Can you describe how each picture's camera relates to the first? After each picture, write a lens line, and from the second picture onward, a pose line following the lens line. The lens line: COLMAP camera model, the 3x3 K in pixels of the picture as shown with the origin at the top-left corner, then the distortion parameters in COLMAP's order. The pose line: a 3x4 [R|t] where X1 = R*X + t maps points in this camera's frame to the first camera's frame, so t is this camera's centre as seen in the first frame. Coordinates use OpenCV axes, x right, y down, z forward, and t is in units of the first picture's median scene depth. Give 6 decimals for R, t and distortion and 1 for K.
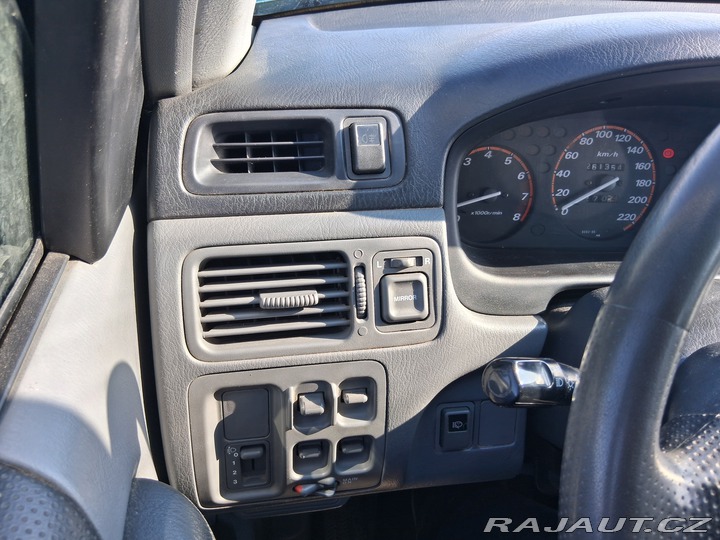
lens RADIAL K [[546.1, 0, 360.0], [0, 546.1, 270.0], [0, 0, 1]] dist [0.040495, 0.000062]
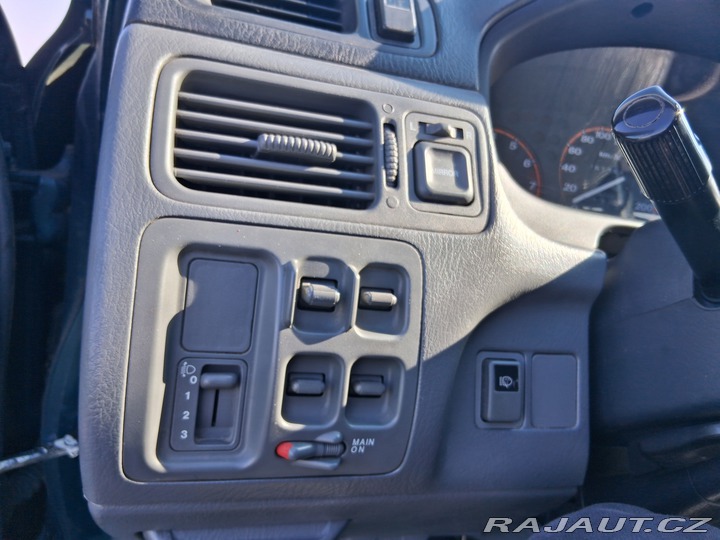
lens RADIAL K [[562.4, 0, 360.0], [0, 562.4, 270.0], [0, 0, 1]] dist [0.011087, -0.001136]
pose [[0.989395, 0.059485, 0.132508, -0.132571], [-0.007374, 0.931687, -0.363188, 0.467940], [-0.145060, 0.358359, 0.922245, 0.332520]]
